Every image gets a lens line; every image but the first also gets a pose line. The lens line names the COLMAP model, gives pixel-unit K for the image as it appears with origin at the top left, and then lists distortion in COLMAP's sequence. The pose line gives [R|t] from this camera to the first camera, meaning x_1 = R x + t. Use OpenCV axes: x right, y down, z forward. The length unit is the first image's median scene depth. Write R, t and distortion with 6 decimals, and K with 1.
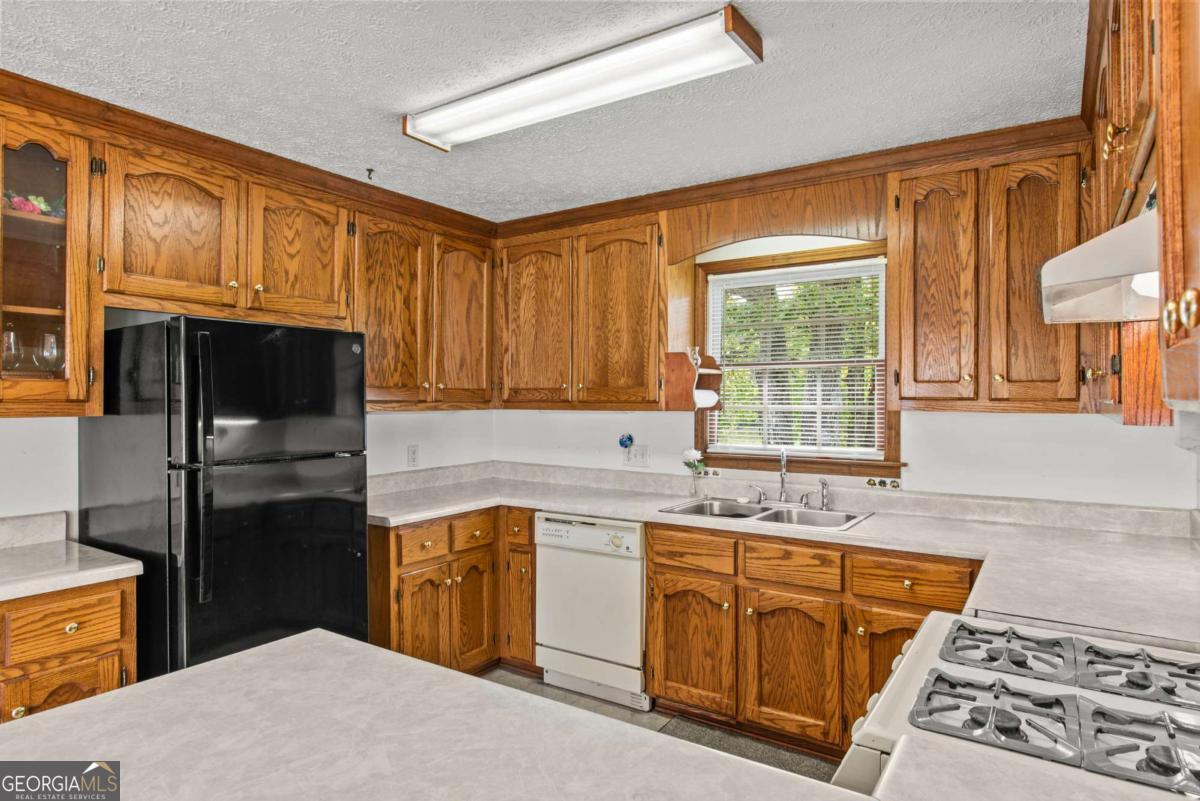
lens RADIAL K [[687.3, 0, 577.2], [0, 687.3, 402.3], [0, 0, 1]] dist [-0.001649, -0.000177]
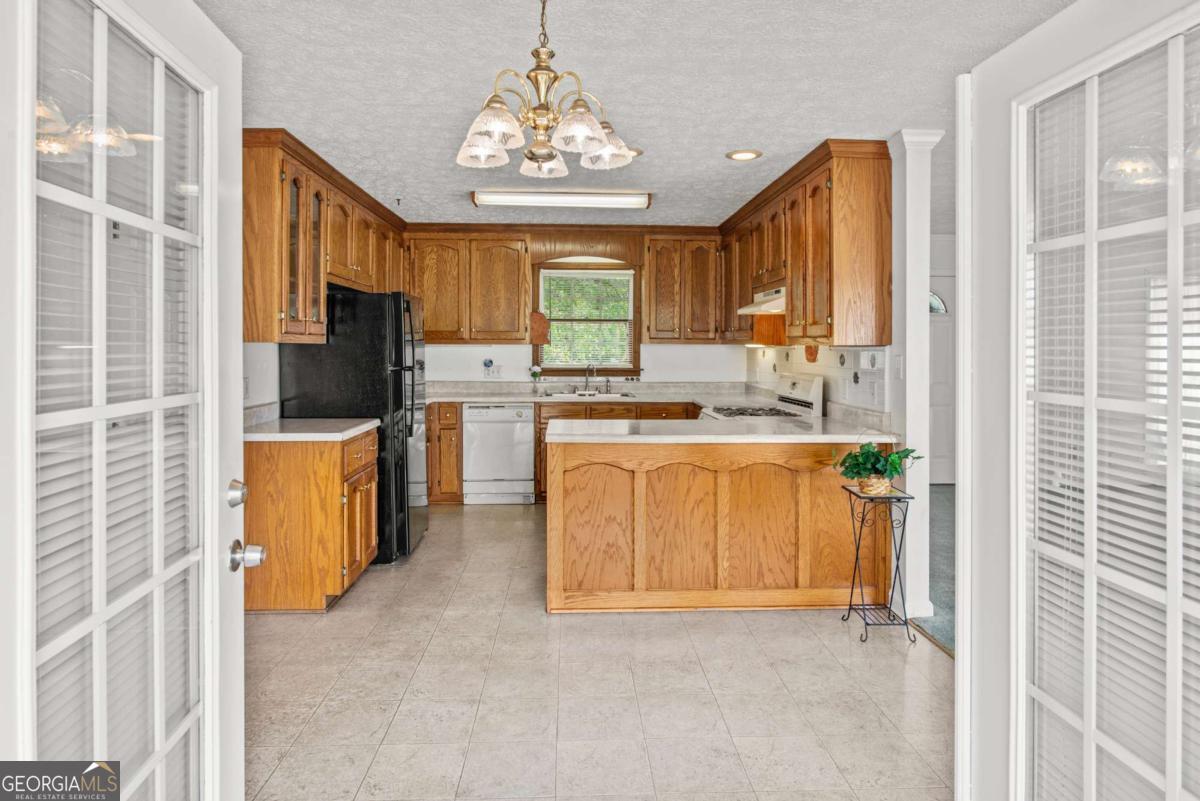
lens RADIAL K [[692.9, 0, 614.9], [0, 692.9, 349.9], [0, 0, 1]] dist [-0.001964, -0.000307]
pose [[0.785247, -0.000738, 0.619182, -0.925495], [-0.001031, 0.999996, 0.002499, 0.024487], [-0.619181, -0.002601, 0.785244, -0.652096]]
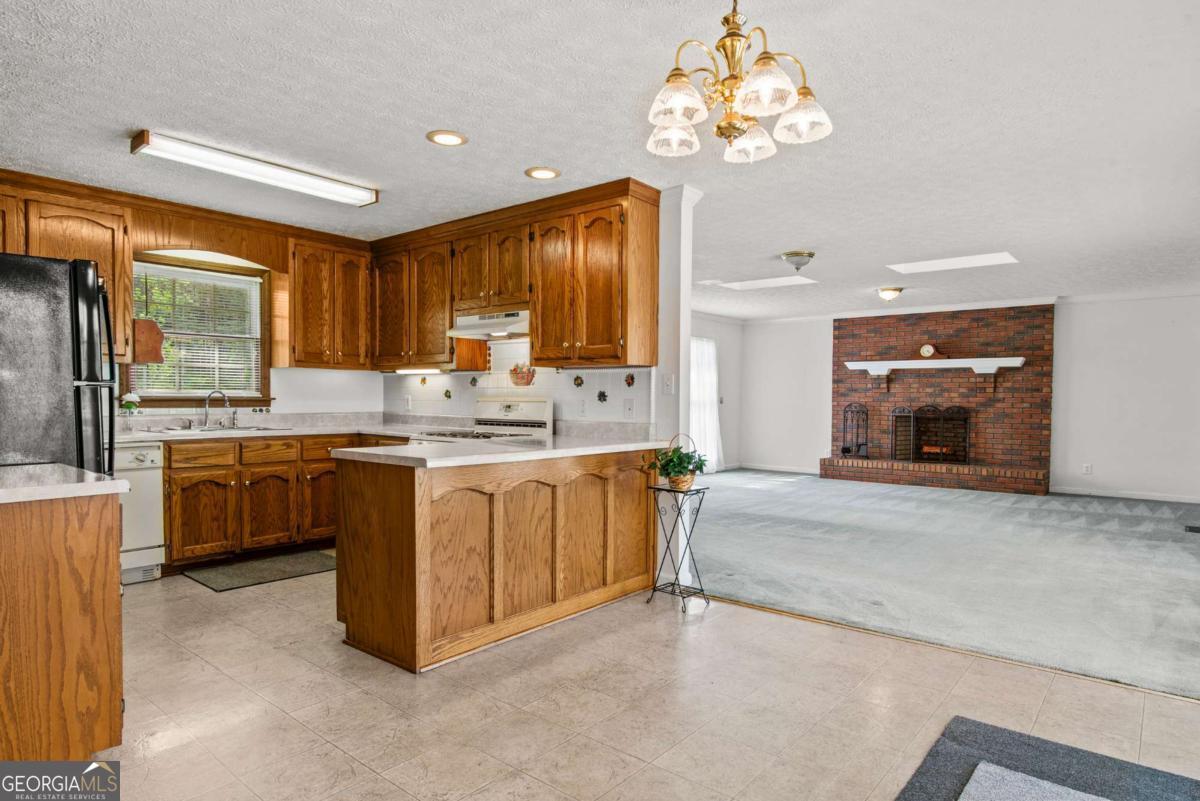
lens RADIAL K [[666.6, 0, 617.7], [0, 666.6, 415.7], [0, 0, 1]] dist [-0.000527, -0.000684]
pose [[0.094320, -0.032870, 0.994999, -1.178877], [-0.004212, 0.999433, 0.033416, 0.075429], [-0.995533, -0.007343, 0.094128, -0.046842]]
